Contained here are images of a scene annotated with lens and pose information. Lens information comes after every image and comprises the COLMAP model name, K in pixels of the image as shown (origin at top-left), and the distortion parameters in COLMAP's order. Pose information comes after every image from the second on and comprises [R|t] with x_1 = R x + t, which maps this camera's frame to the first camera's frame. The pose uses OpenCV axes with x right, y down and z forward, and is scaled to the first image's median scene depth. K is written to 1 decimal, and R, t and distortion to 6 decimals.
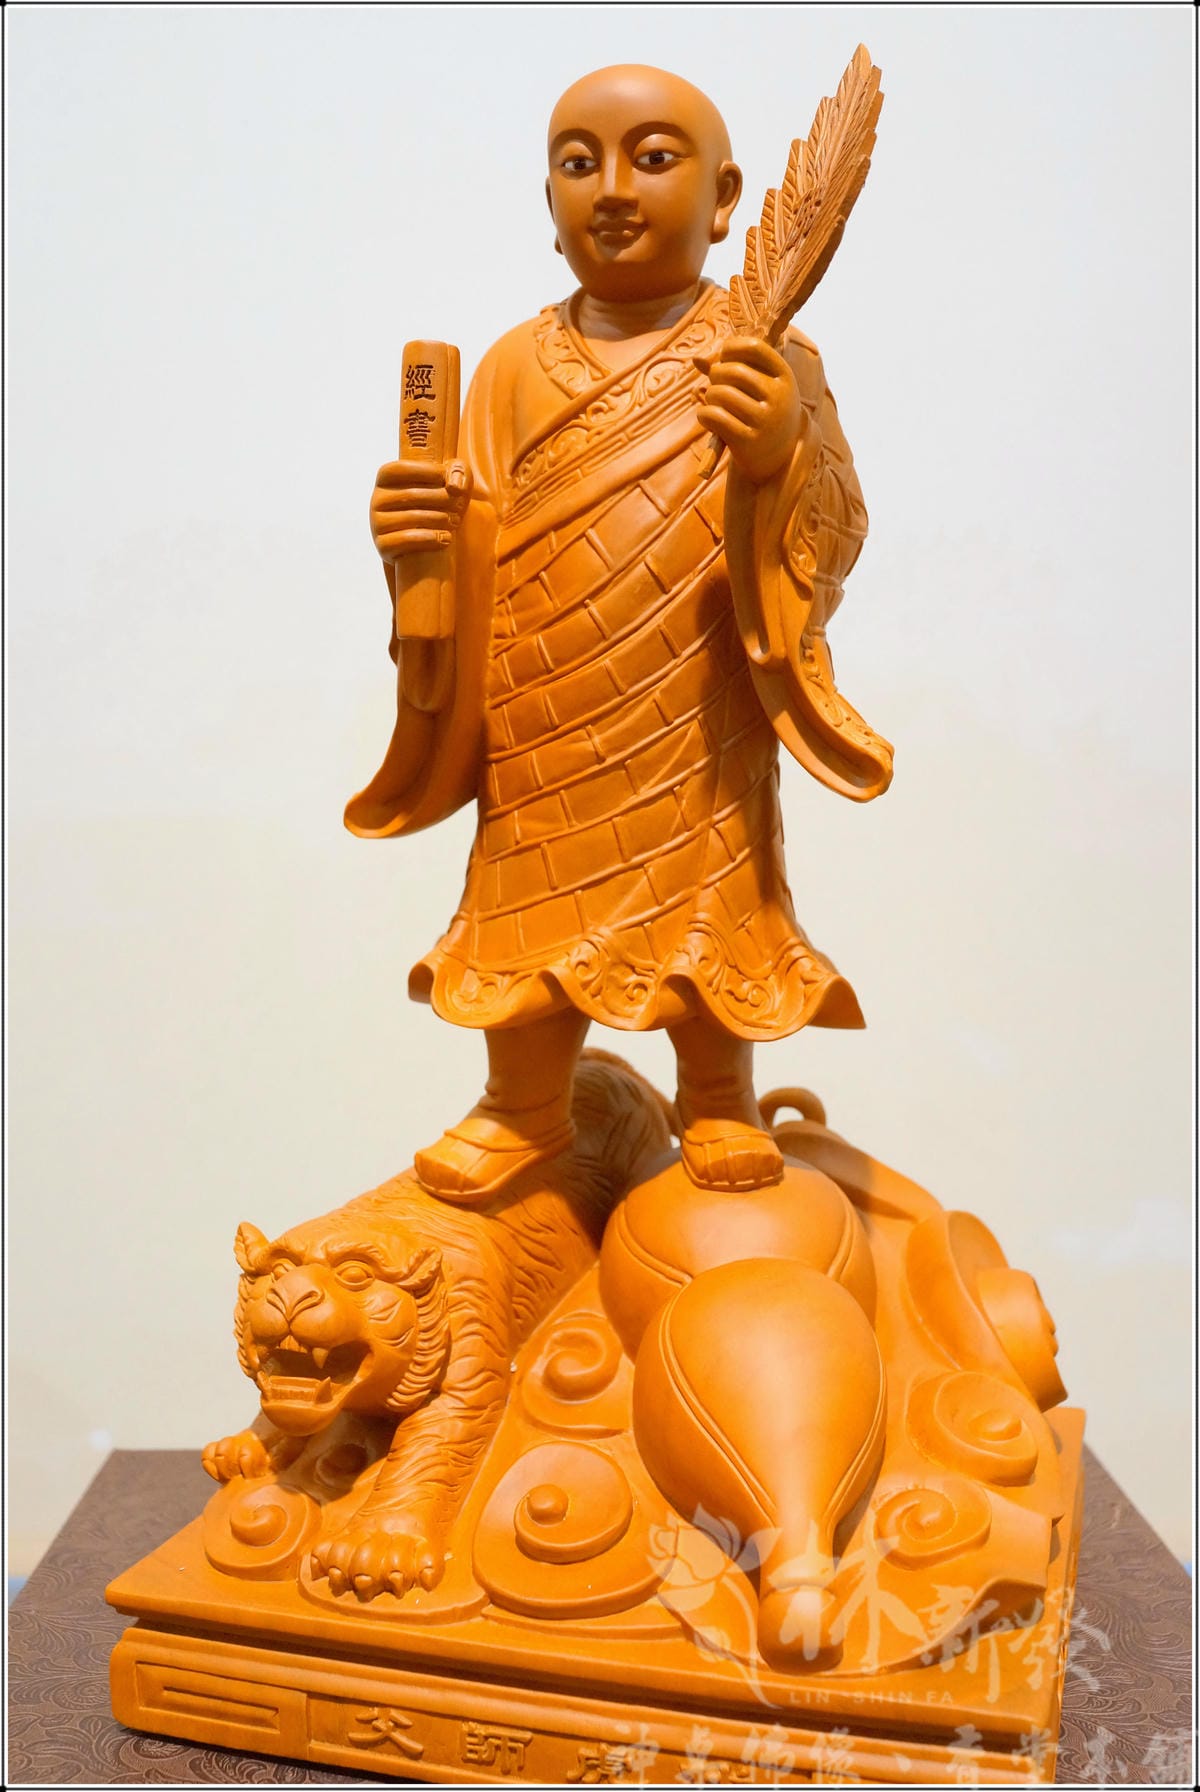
lens RADIAL K [[1884.8, 0, 593.3], [0, 1884.8, 908.3], [0, 0, 1]] dist [-0.088481, 0.000000]
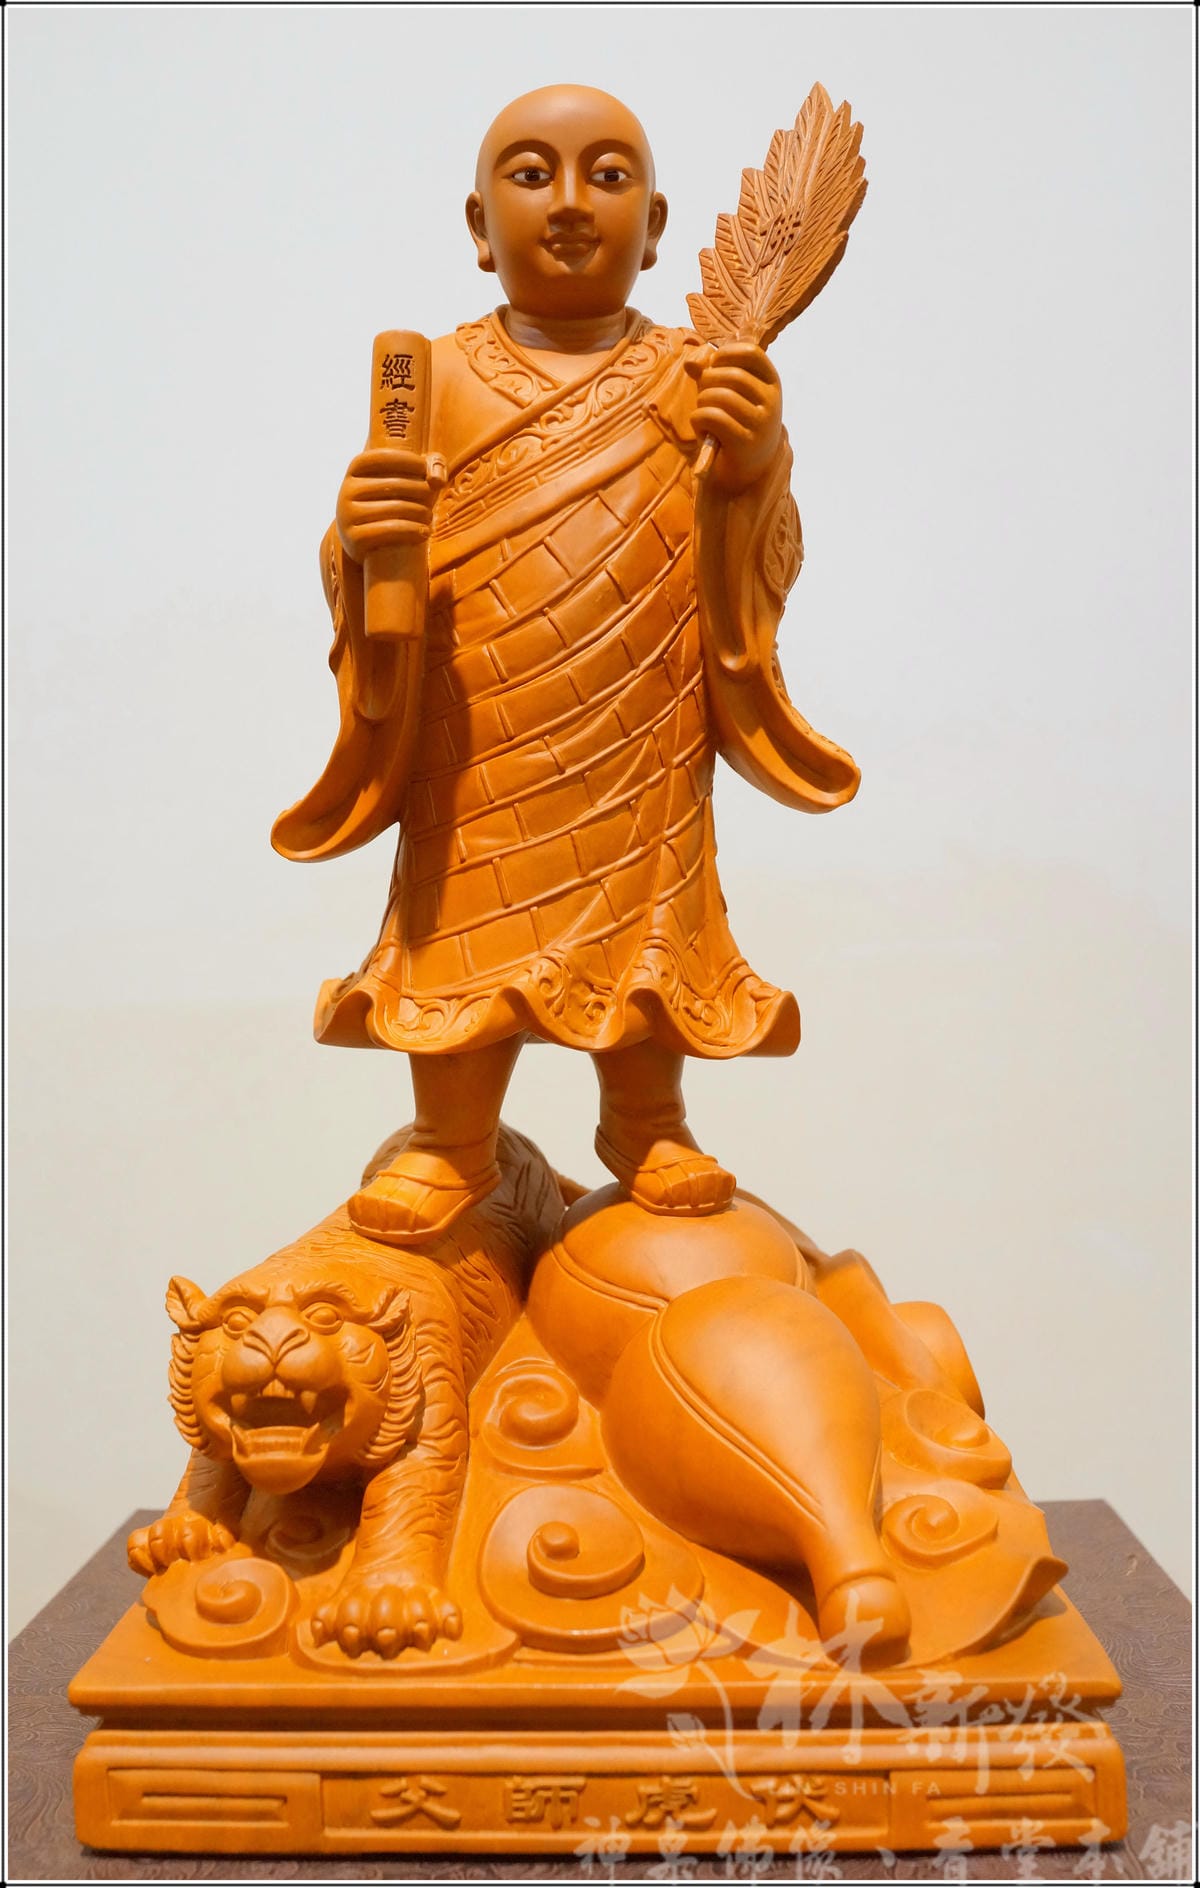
lens RADIAL K [[2017.4, 0, 604.9], [0, 2017.4, 943.4], [0, 0, 1]] dist [-0.079377, 0.000000]
pose [[0.961068, -0.006034, 0.276245, -0.266062], [0.030015, 0.996125, -0.082666, 0.098506], [-0.274675, 0.087739, 0.957526, 0.001914]]
